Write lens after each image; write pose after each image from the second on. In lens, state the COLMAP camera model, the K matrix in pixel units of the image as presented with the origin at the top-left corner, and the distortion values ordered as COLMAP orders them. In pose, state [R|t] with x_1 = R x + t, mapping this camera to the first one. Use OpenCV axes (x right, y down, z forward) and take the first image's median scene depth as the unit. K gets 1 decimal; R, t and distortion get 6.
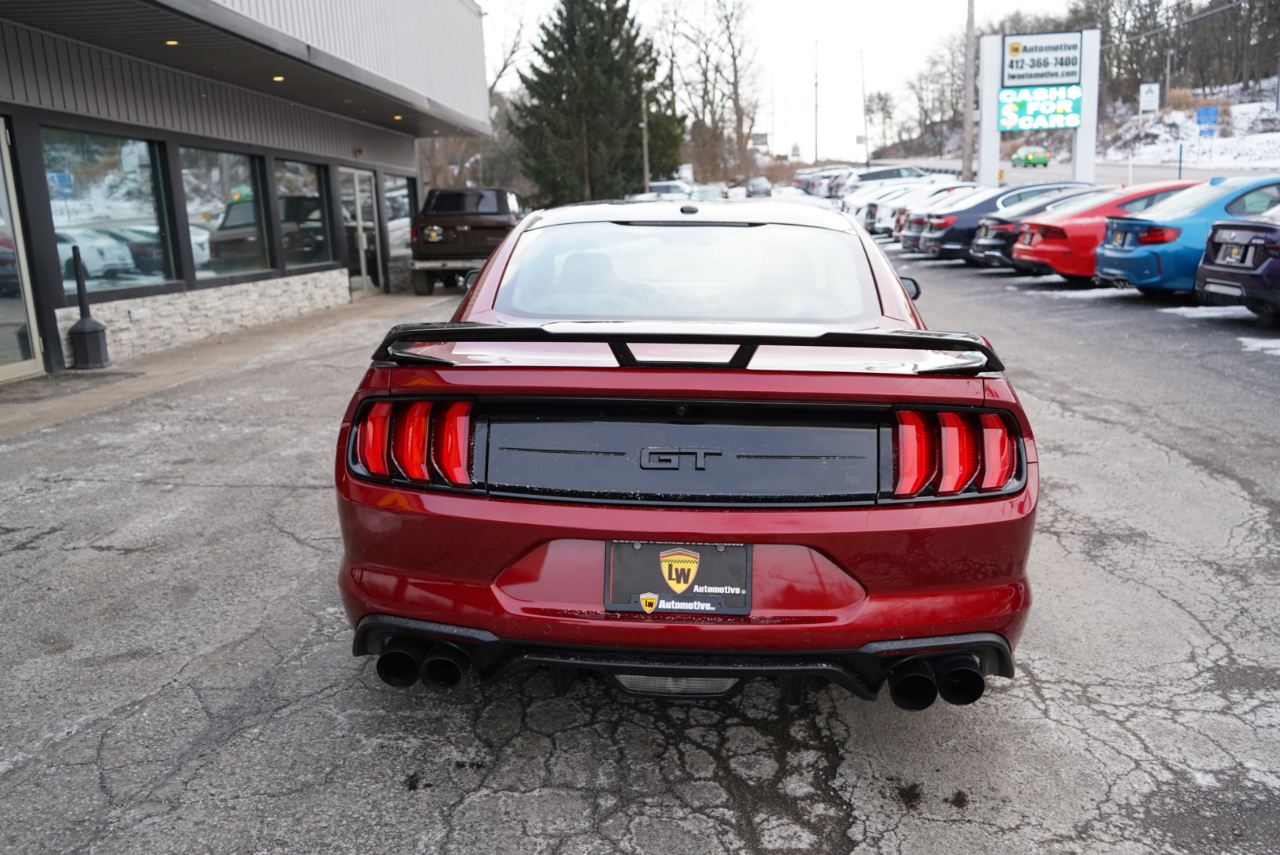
lens RADIAL K [[1028.1, 0, 637.8], [0, 1028.1, 428.2], [0, 0, 1]] dist [-0.010257, 0.010496]
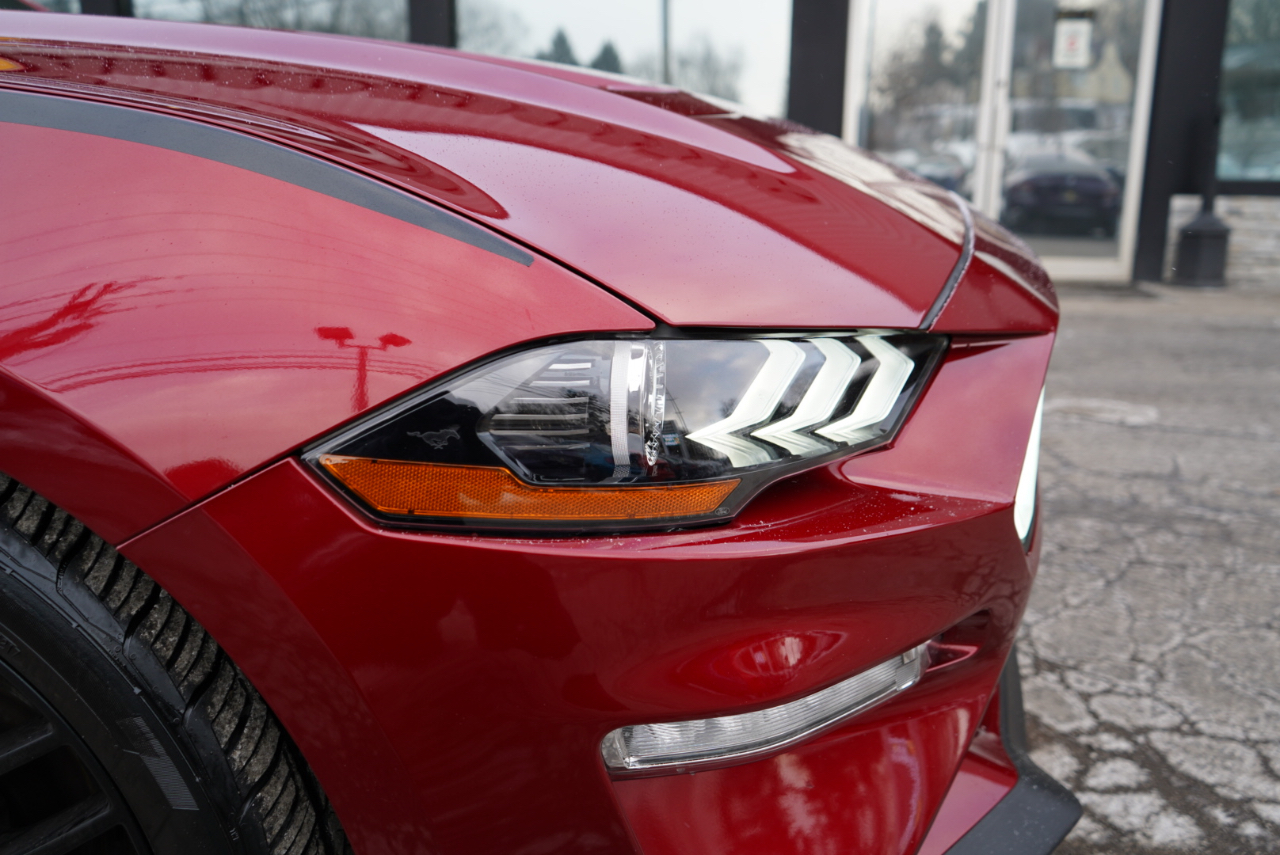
lens RADIAL K [[1028.1, 0, 642.3], [0, 1028.1, 430.3], [0, 0, 1]] dist [-0.010257, 0.010496]
pose [[-0.108300, 0.271568, -0.956306, 0.460280], [-0.207133, 0.934687, 0.288886, -0.225900], [0.972300, 0.229369, -0.044976, 1.701769]]
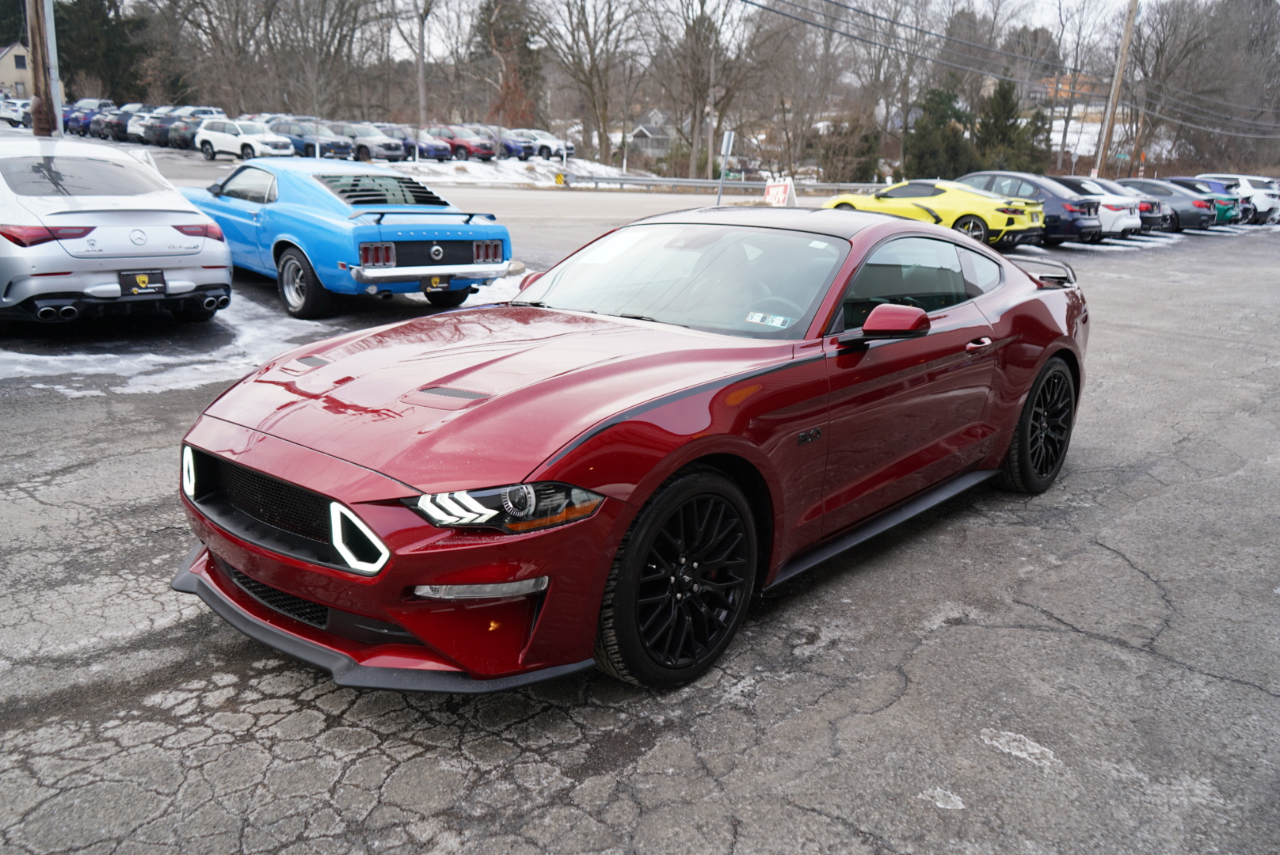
lens RADIAL K [[1028.1, 0, 636.5], [0, 1028.1, 421.4], [0, 0, 1]] dist [-0.010257, 0.010496]
pose [[-0.779477, -0.161817, 0.605170, -0.599902], [0.112972, 0.913909, 0.389882, -0.503727], [-0.616160, 0.372272, -0.694090, 2.136372]]
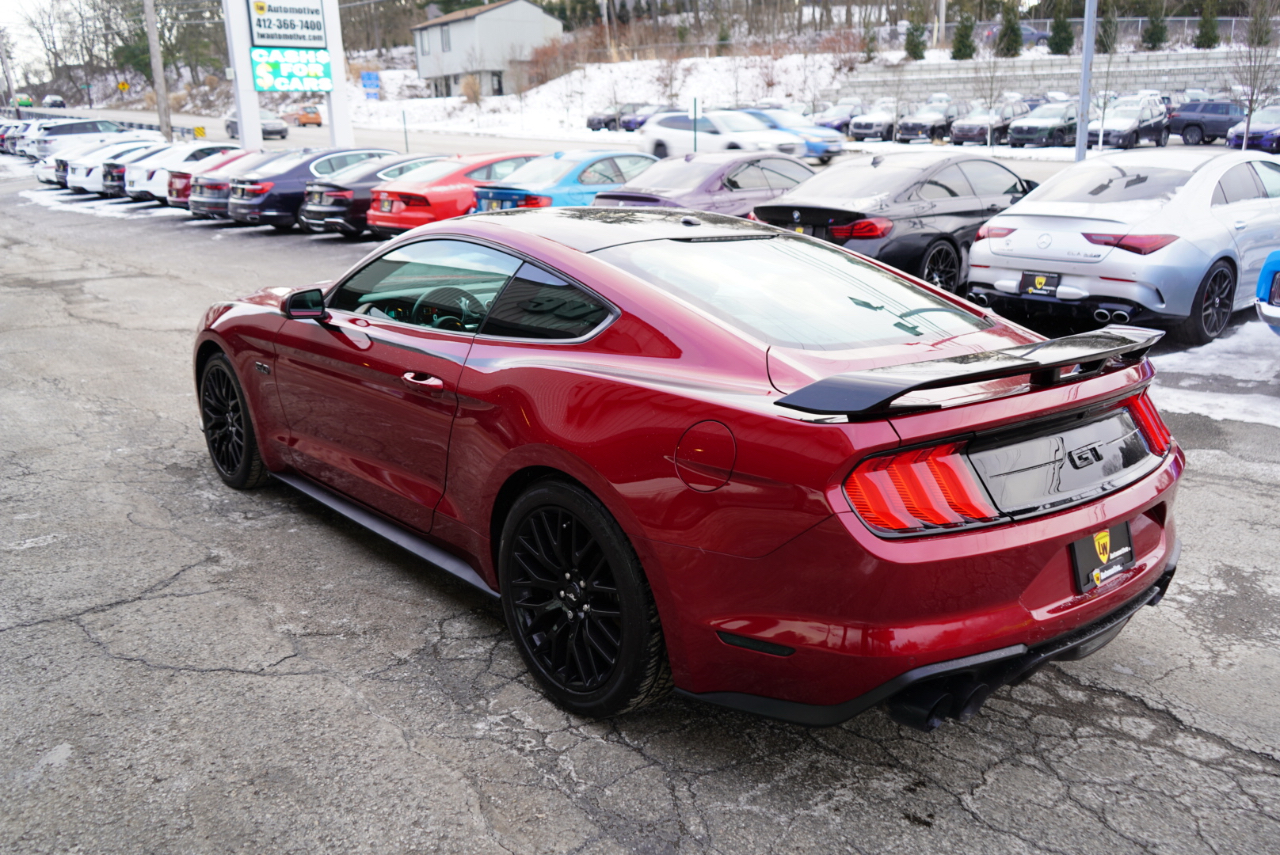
lens RADIAL K [[1028.1, 0, 639.4], [0, 1028.1, 425.2], [0, 0, 1]] dist [-0.010257, 0.010496]
pose [[0.716725, -0.166107, 0.677284, -0.669320], [0.138758, 0.985766, 0.094926, -0.111796], [-0.683411, 0.025943, 0.729572, 0.283701]]
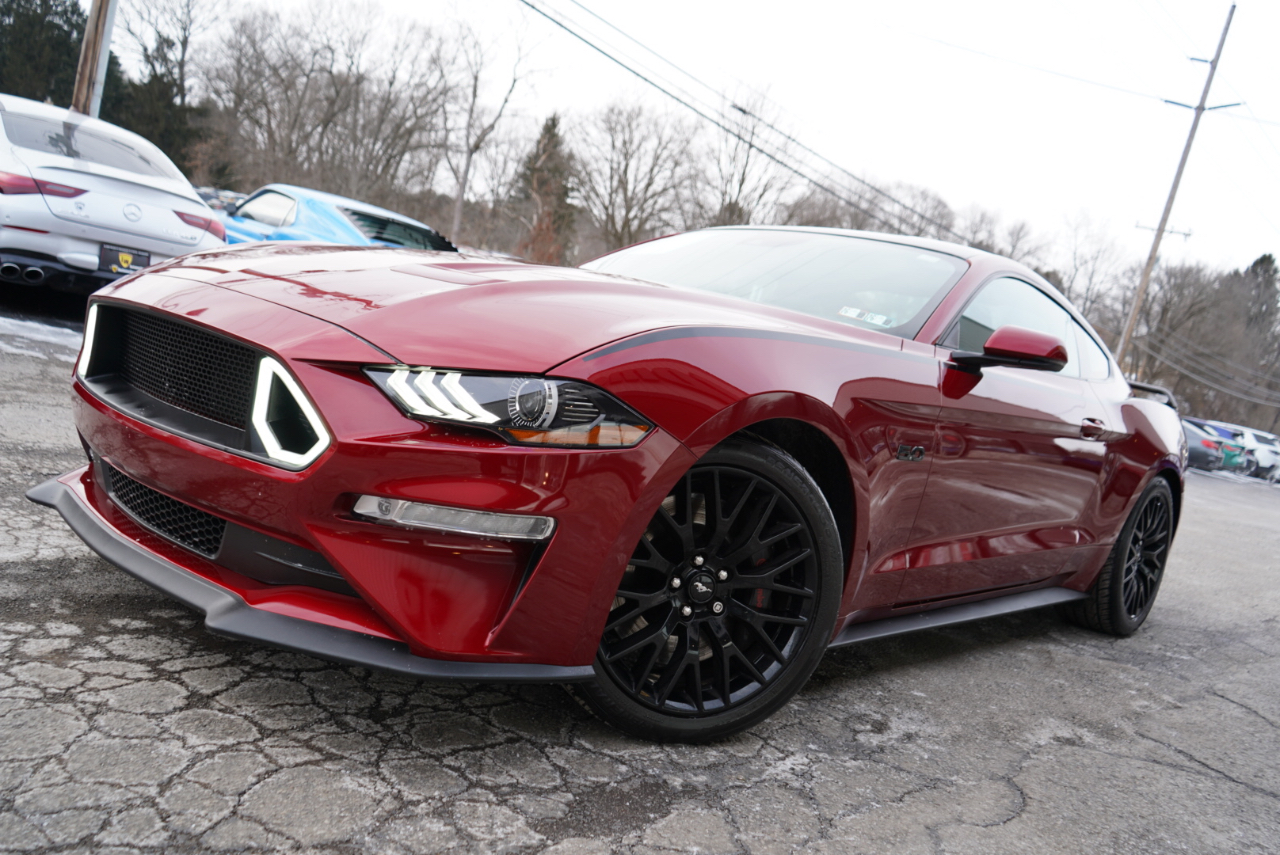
lens RADIAL K [[1028.1, 0, 638.7], [0, 1028.1, 426.1], [0, 0, 1]] dist [-0.010257, 0.010496]
pose [[-0.760275, -0.201784, 0.617466, -0.453219], [-0.057365, 0.967673, 0.245596, -0.297571], [-0.647063, 0.151300, -0.747273, 2.047733]]
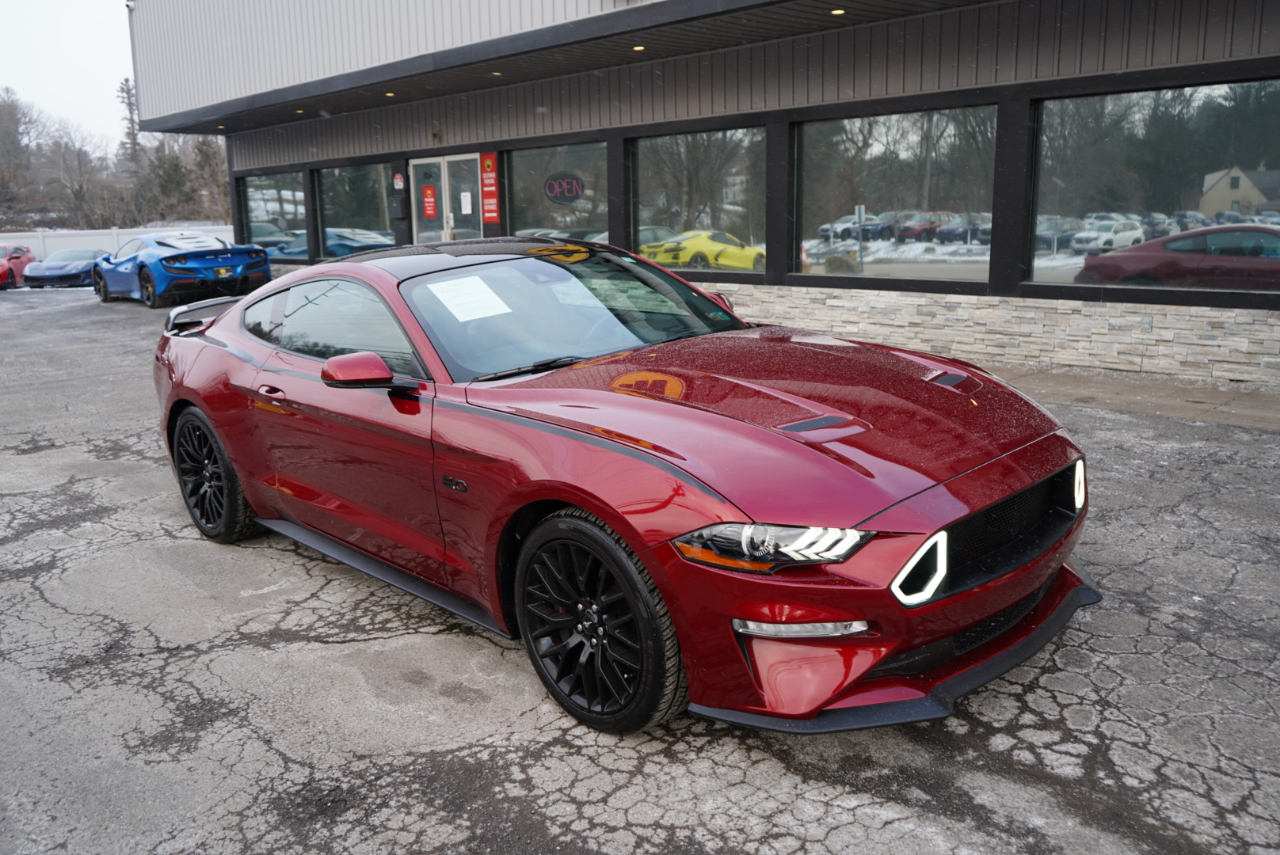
lens RADIAL K [[1028.1, 0, 639.7], [0, 1028.1, 420.1], [0, 0, 1]] dist [-0.010257, 0.010496]
pose [[-0.679058, 0.192296, -0.708450, 0.820950], [-0.104691, 0.929847, 0.352738, -0.493409], [0.726581, 0.313698, -0.611289, 2.039281]]
